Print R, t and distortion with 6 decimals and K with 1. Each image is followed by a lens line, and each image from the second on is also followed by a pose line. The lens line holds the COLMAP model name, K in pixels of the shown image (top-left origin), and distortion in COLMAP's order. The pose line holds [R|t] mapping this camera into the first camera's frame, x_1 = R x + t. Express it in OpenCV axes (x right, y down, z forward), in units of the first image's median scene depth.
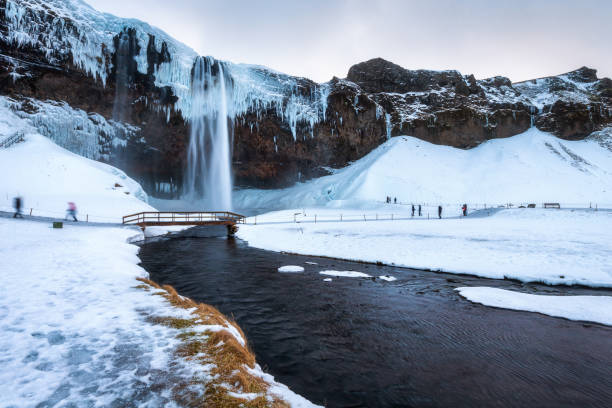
lens RADIAL K [[338.9, 0, 305.8], [0, 338.9, 198.4], [0, 0, 1]] dist [-0.002832, -0.001350]
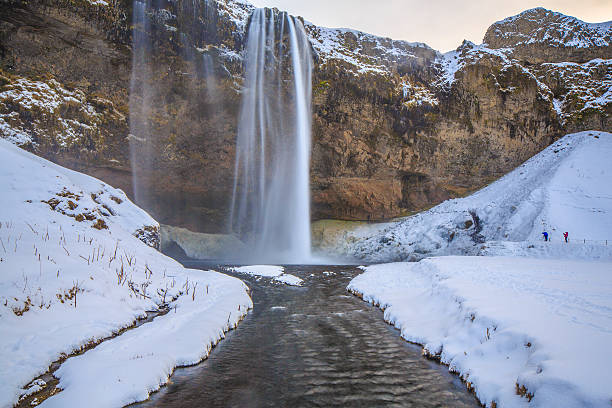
lens RADIAL K [[416.8, 0, 303.6], [0, 416.8, 233.3], [0, 0, 1]] dist [-0.005341, -0.003074]
pose [[0.982858, 0.013285, -0.183887, -0.068725], [-0.013476, 0.999909, 0.000207, 0.000498], [0.183873, 0.002274, 0.982947, 0.206423]]
